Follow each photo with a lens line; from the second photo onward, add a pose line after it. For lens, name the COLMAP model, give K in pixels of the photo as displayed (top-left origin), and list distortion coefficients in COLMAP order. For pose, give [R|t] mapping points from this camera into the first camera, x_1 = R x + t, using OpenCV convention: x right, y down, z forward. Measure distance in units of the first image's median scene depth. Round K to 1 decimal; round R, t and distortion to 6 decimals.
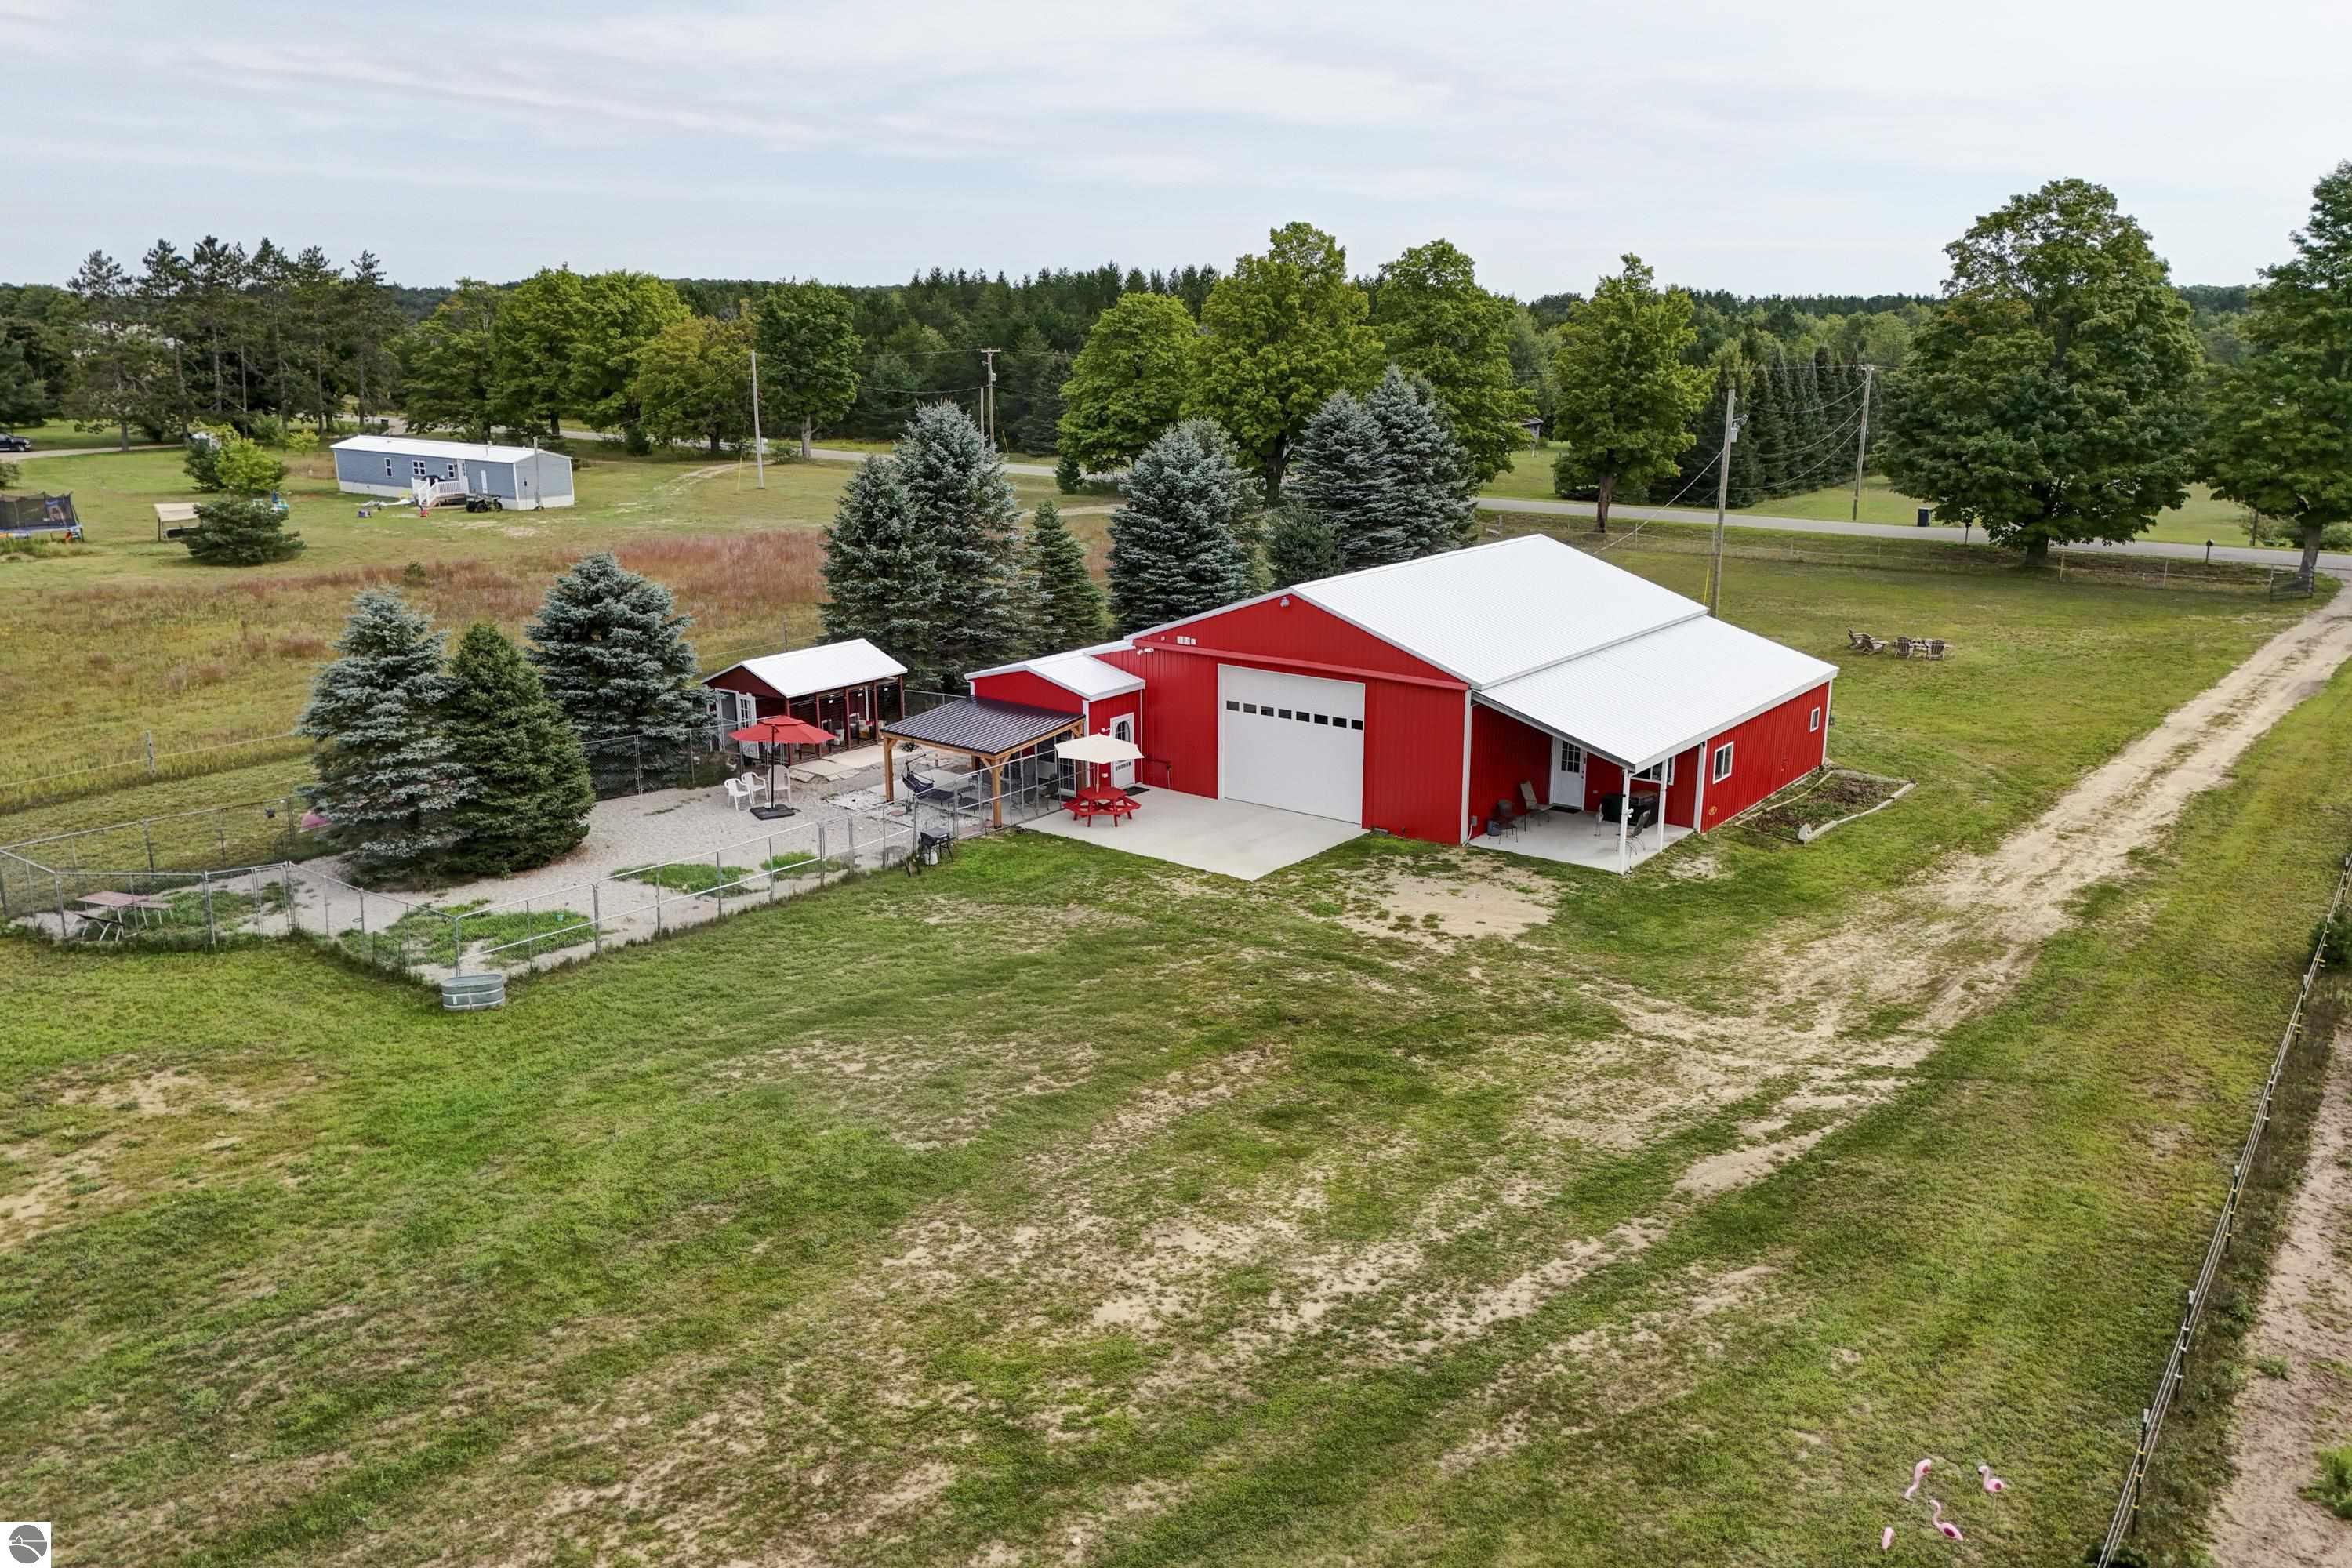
lens RADIAL K [[1726.4, 0, 1176.0], [0, 1726.4, 784.0], [0, 0, 1]] dist [0.106755, -0.153433]
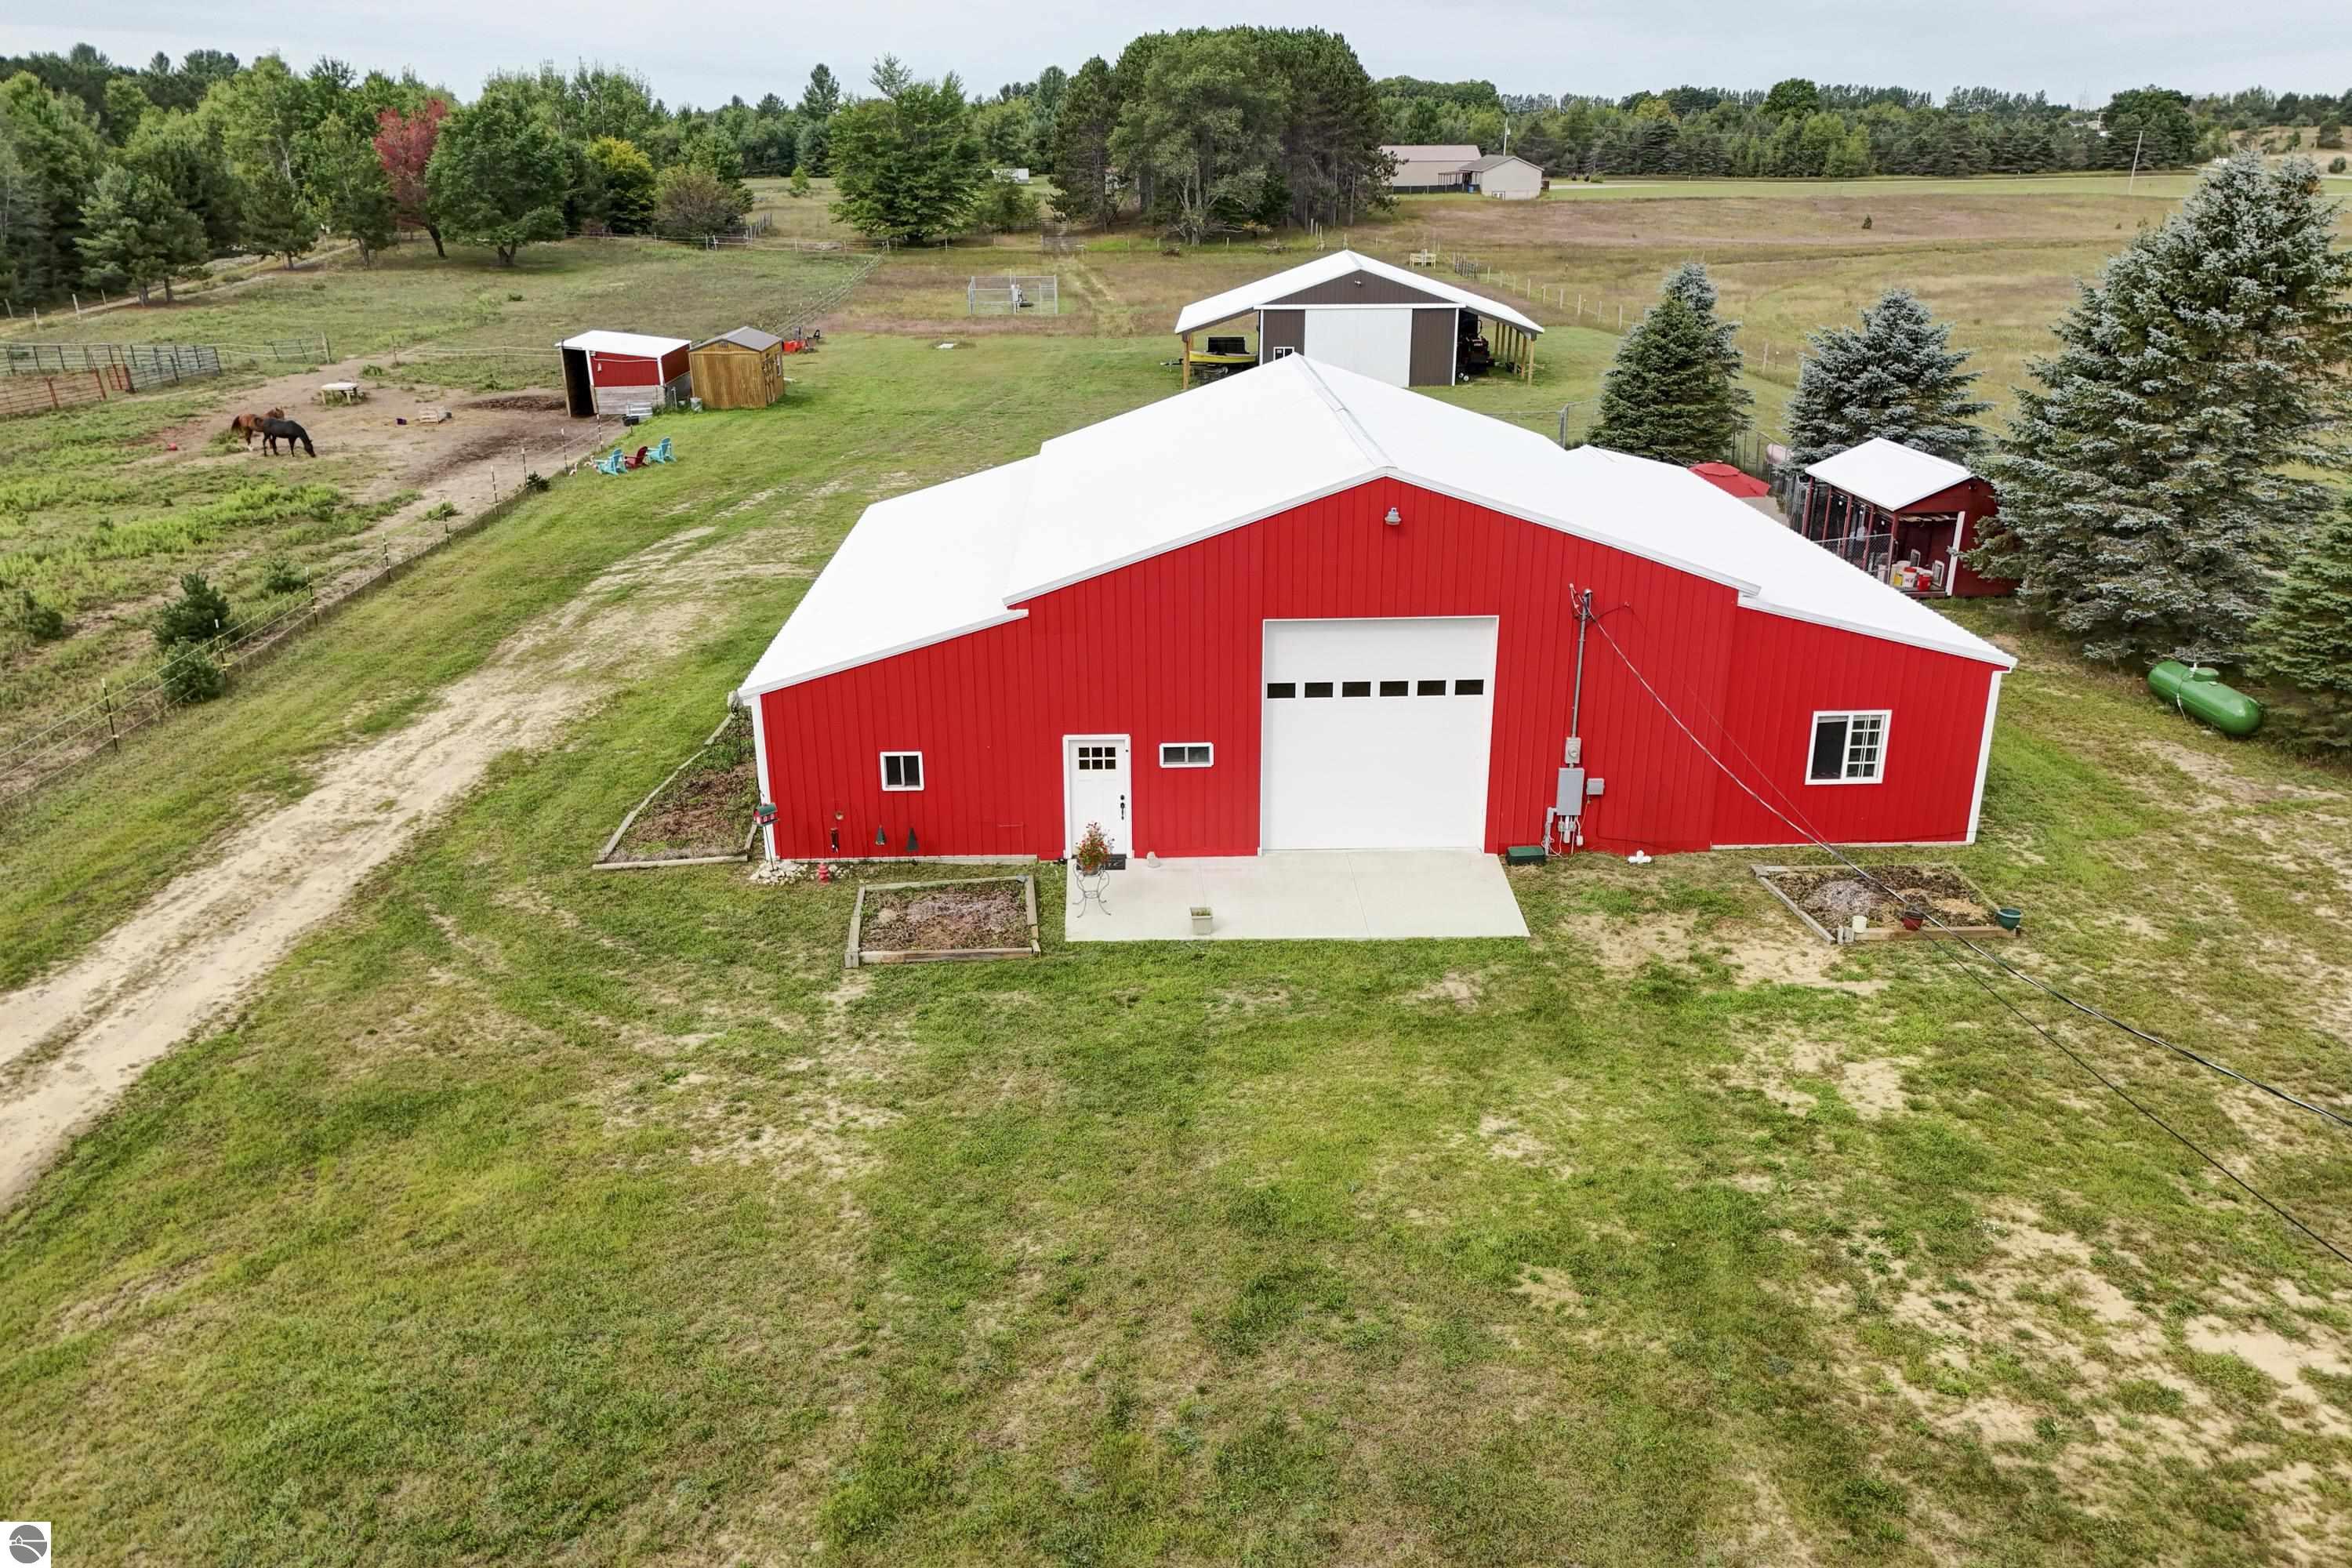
lens RADIAL K [[1733.7, 0, 1176.0], [0, 1733.7, 784.0], [0, 0, 1]] dist [0.062611, -0.050334]
pose [[-0.771593, 0.227663, -0.593982, 0.650754], [-0.153714, 0.839360, 0.521389, -0.362594], [0.617265, 0.493604, -0.612649, 1.551189]]
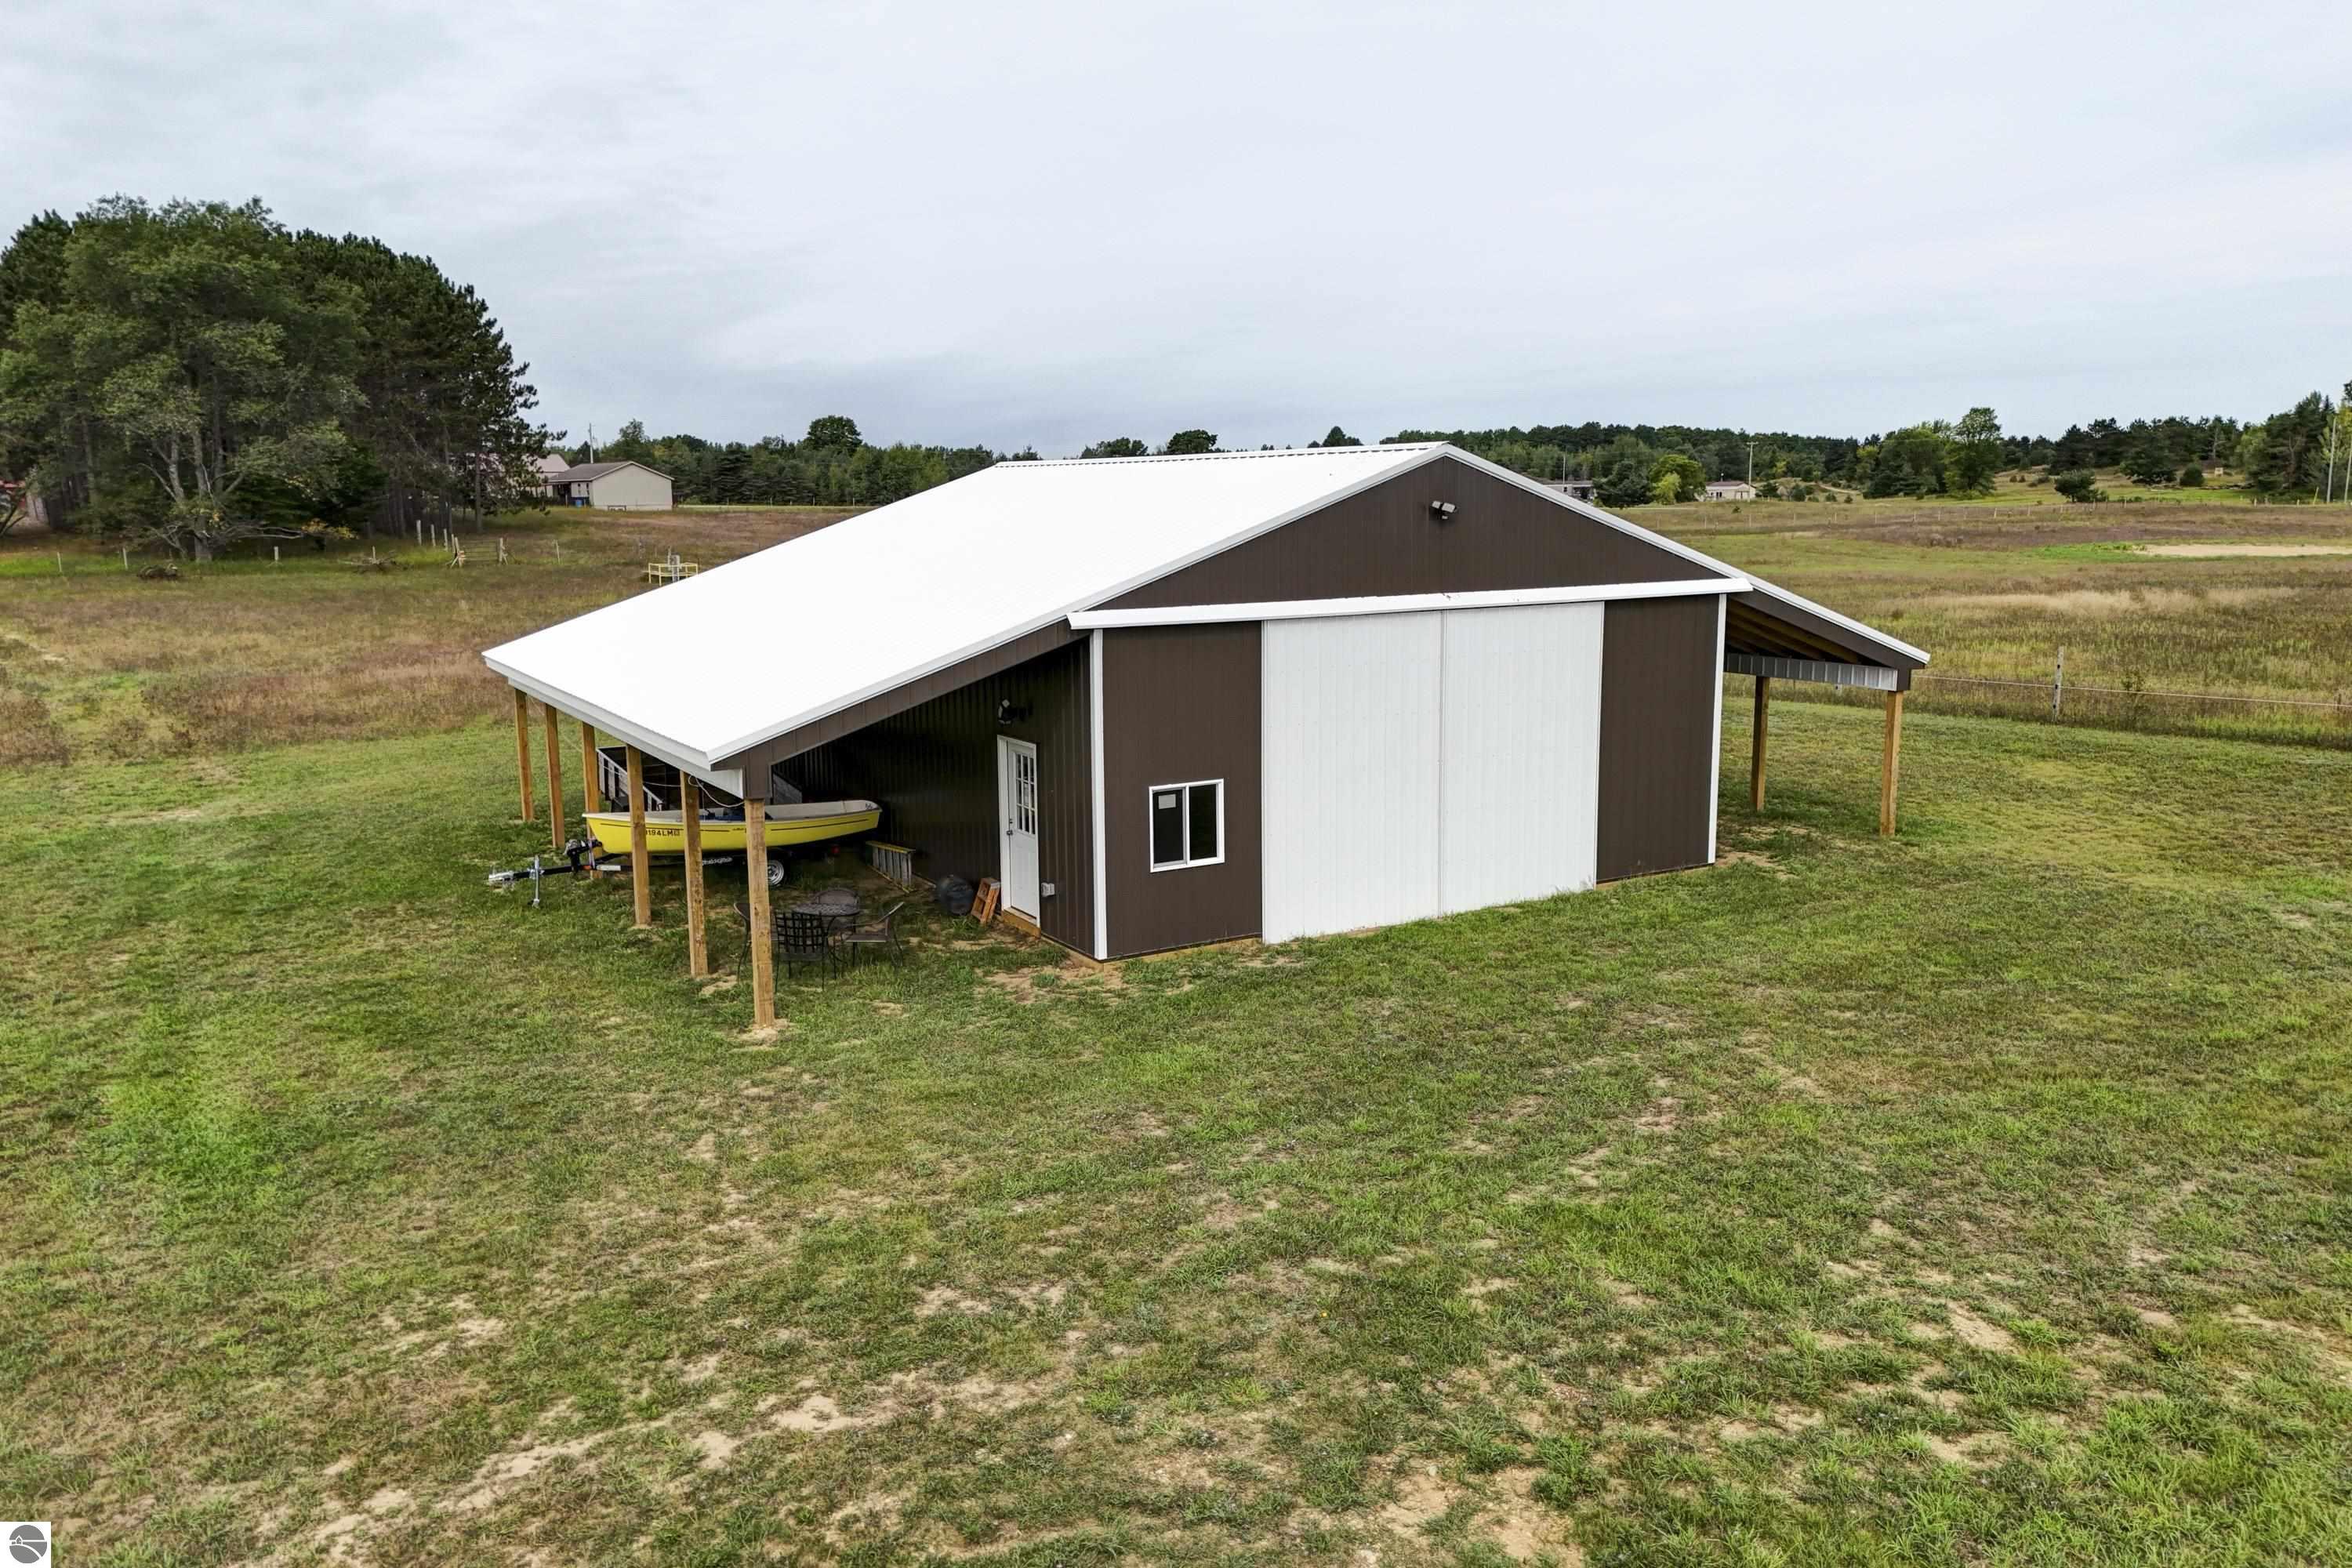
lens RADIAL K [[1733.7, 0, 1176.0], [0, 1733.7, 784.0], [0, 0, 1]] dist [0.062611, -0.050334]
pose [[-0.310063, 0.164725, -0.936337, -0.185981], [-0.230681, 0.942409, 0.242182, 0.062134], [0.922305, 0.291087, -0.254207, 0.445252]]
